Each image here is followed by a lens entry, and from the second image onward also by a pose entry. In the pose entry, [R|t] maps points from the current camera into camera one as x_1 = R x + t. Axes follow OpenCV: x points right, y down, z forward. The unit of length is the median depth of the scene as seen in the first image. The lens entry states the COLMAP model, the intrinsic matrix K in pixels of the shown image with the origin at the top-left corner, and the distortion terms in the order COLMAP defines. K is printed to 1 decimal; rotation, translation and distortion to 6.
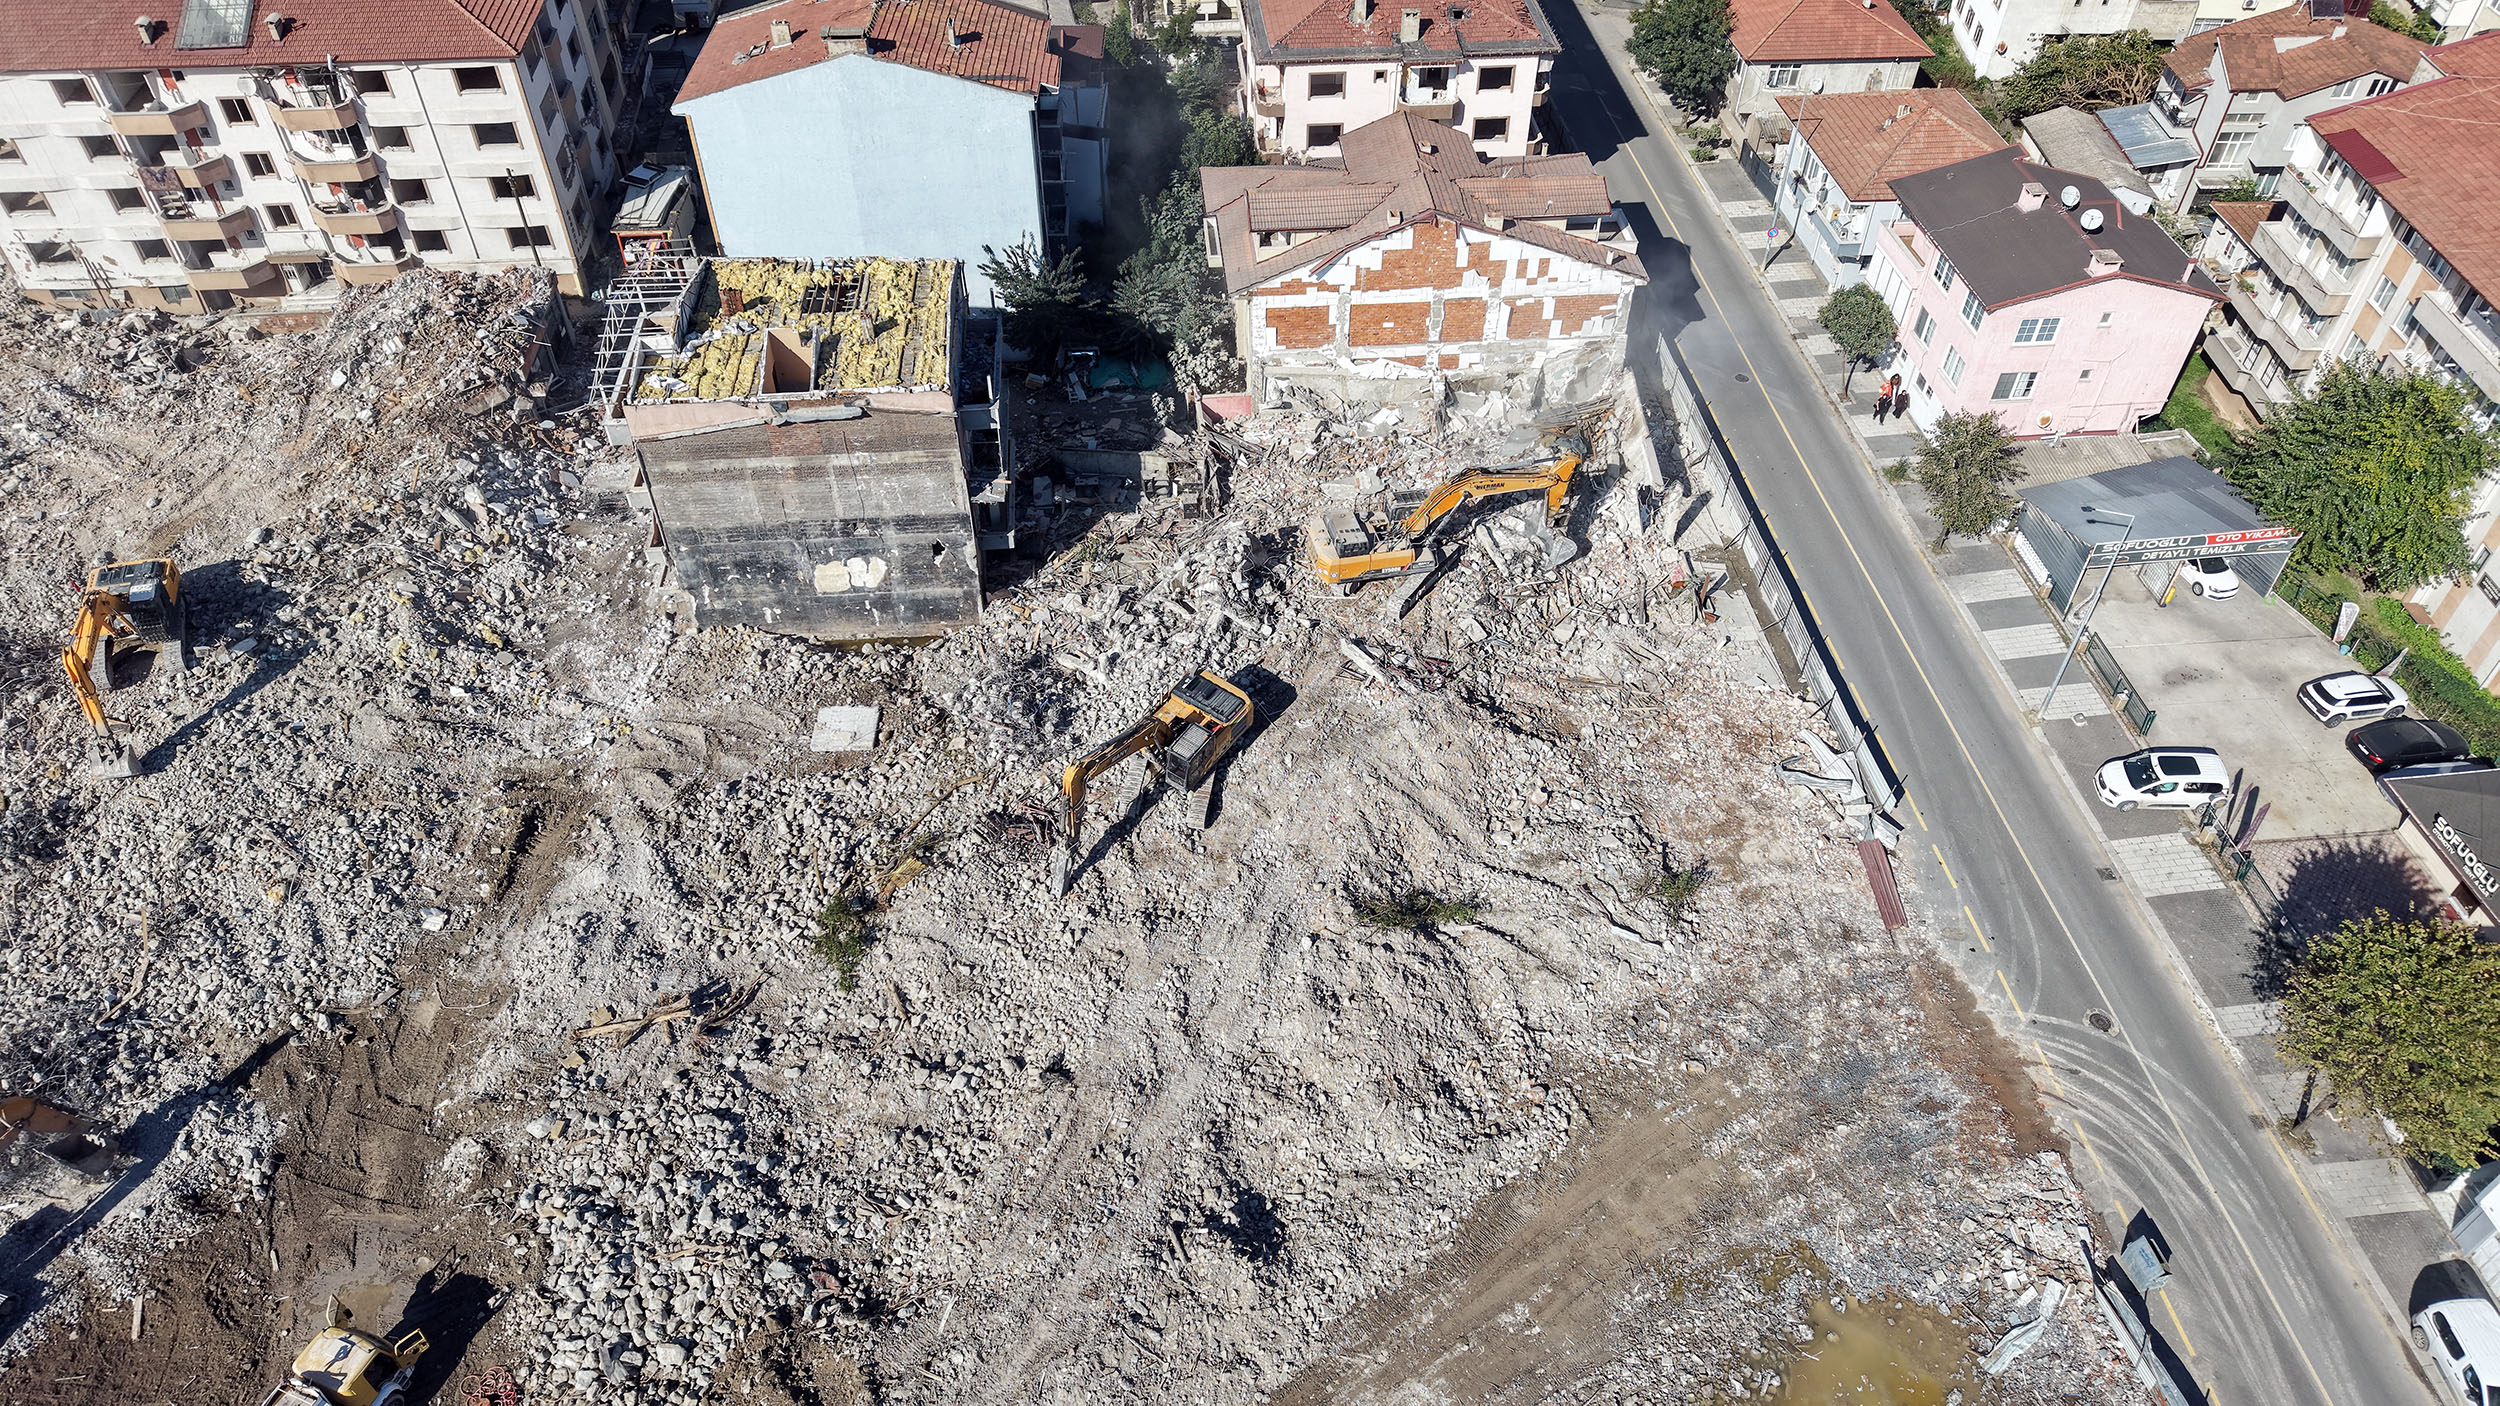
lens RADIAL K [[1646.3, 0, 1206.0], [0, 1646.3, 766.3], [0, 0, 1]] dist [0.043668, -0.148563]
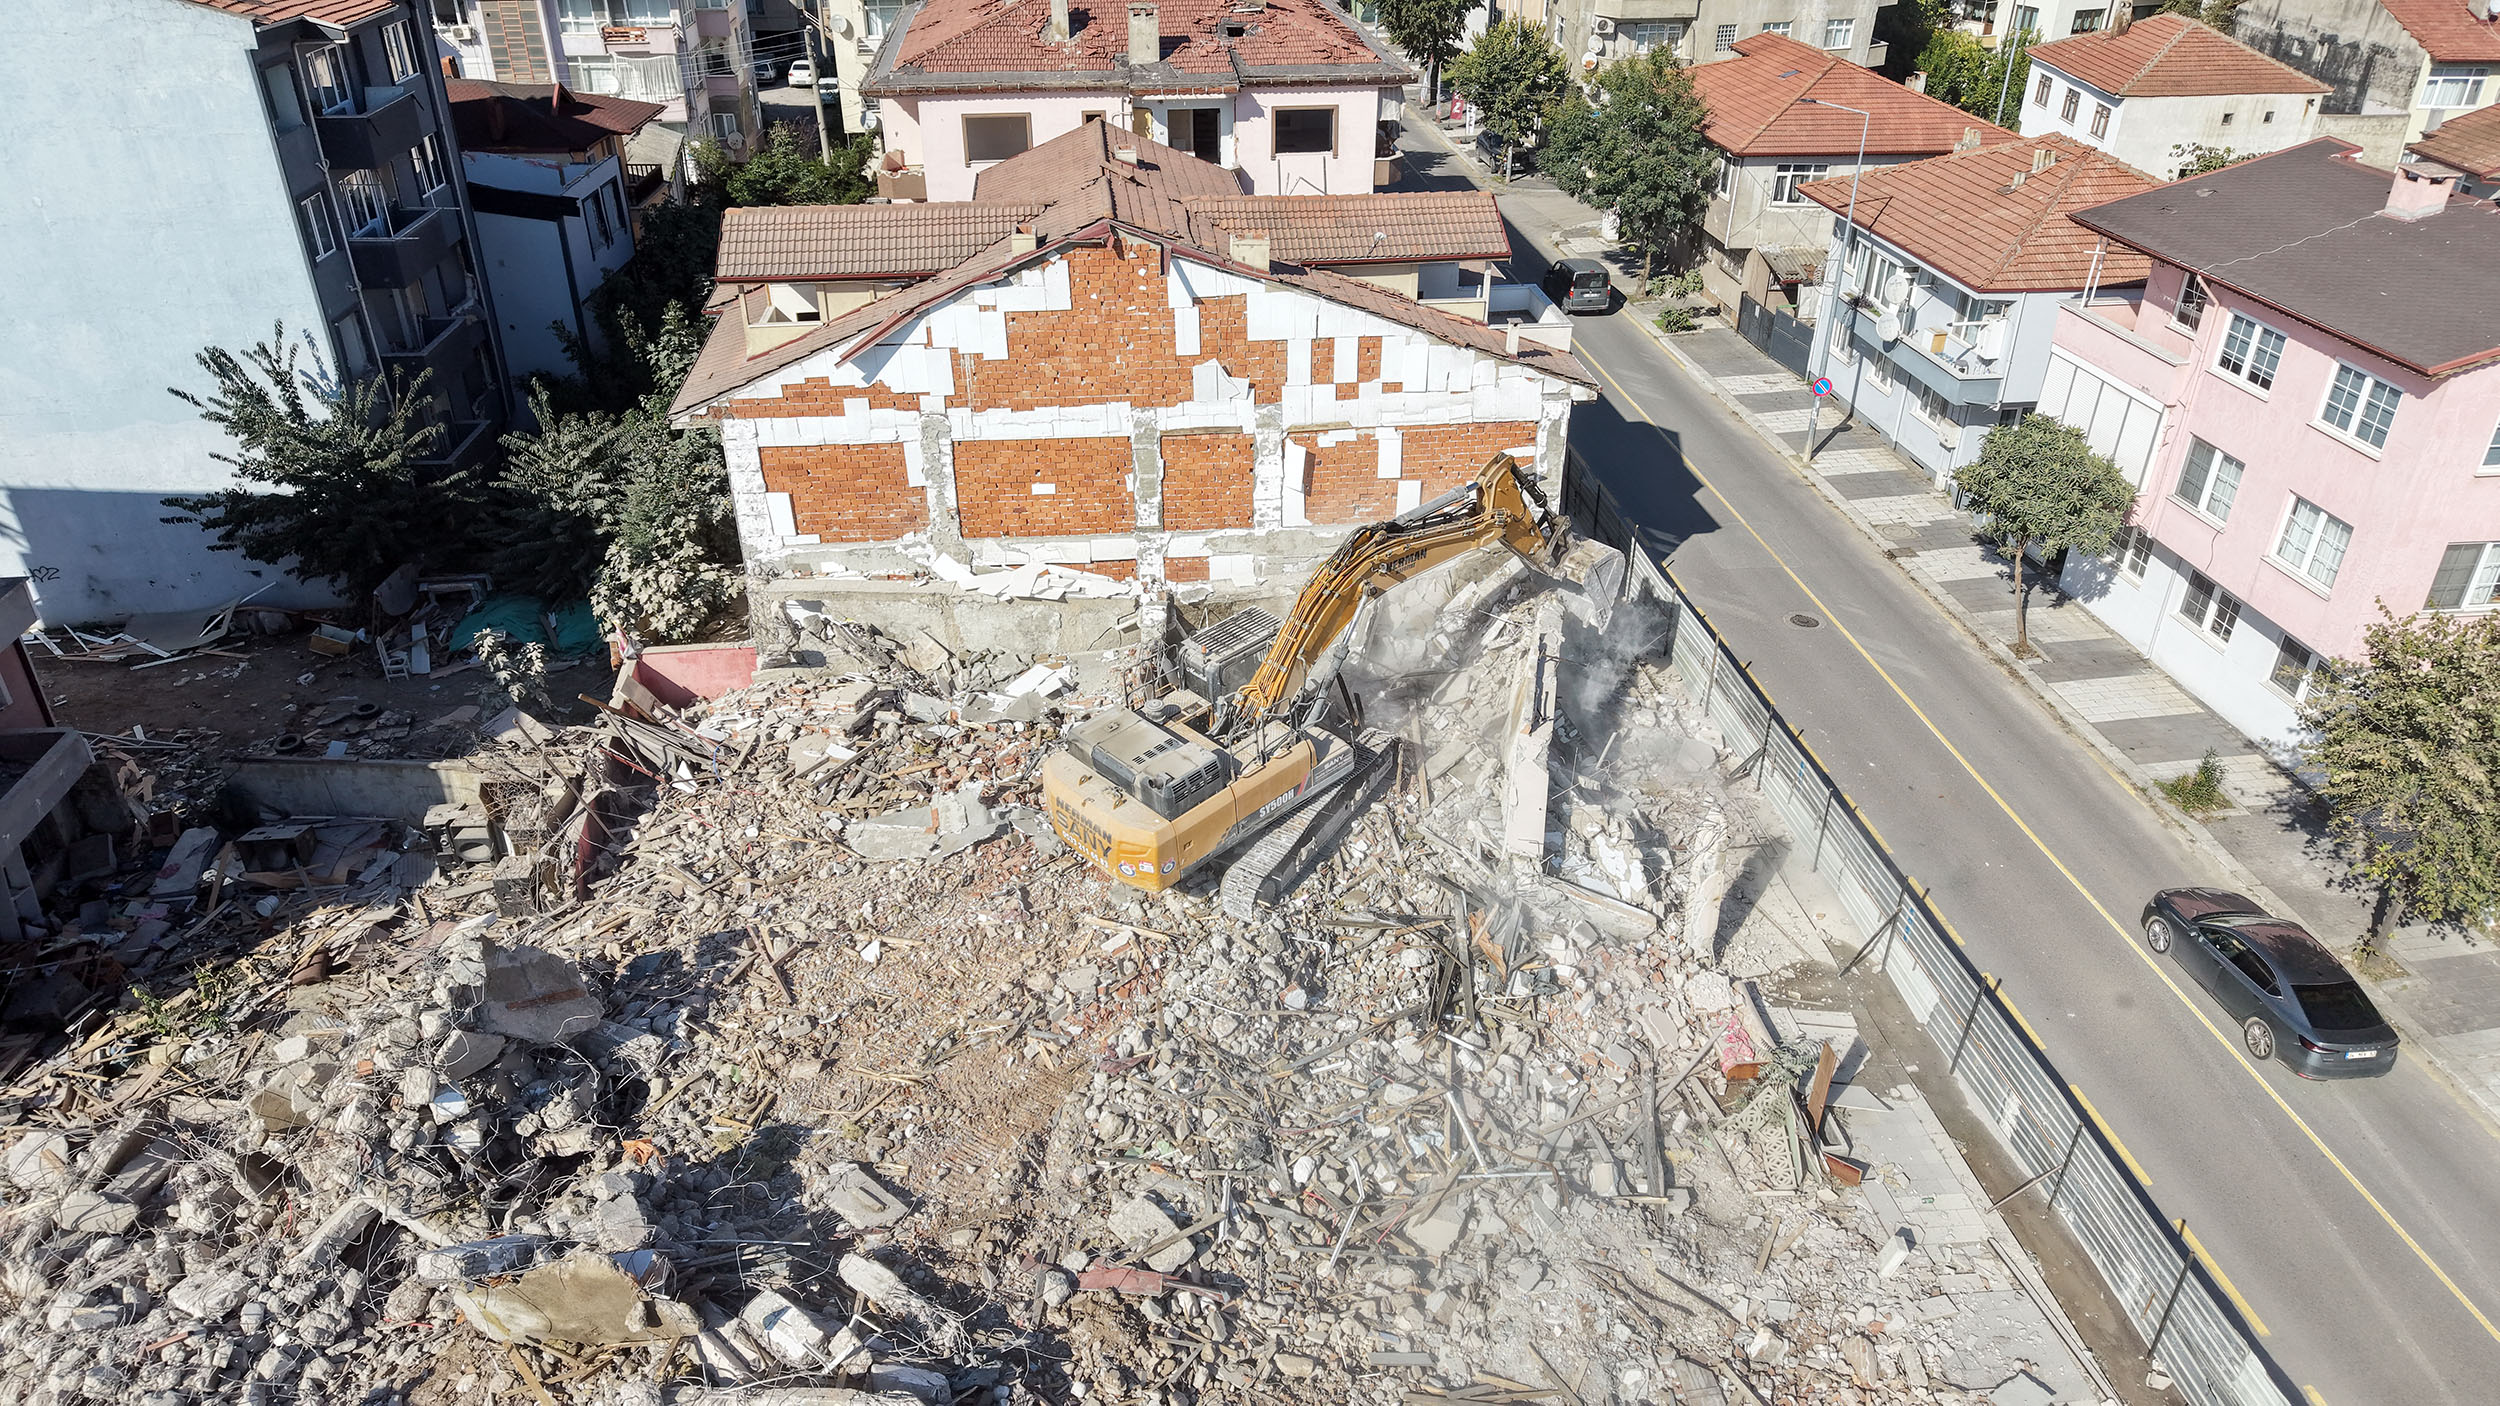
lens RADIAL K [[1687.3, 0, 1250.0], [0, 1687.3, 703.0], [0, 0, 1]] dist [0.028475, -0.037636]
pose [[0.999096, -0.008279, 0.041699, 0.151148], [0.019675, 0.959535, -0.280902, -0.080171], [-0.037686, 0.281469, 0.958830, 0.580273]]
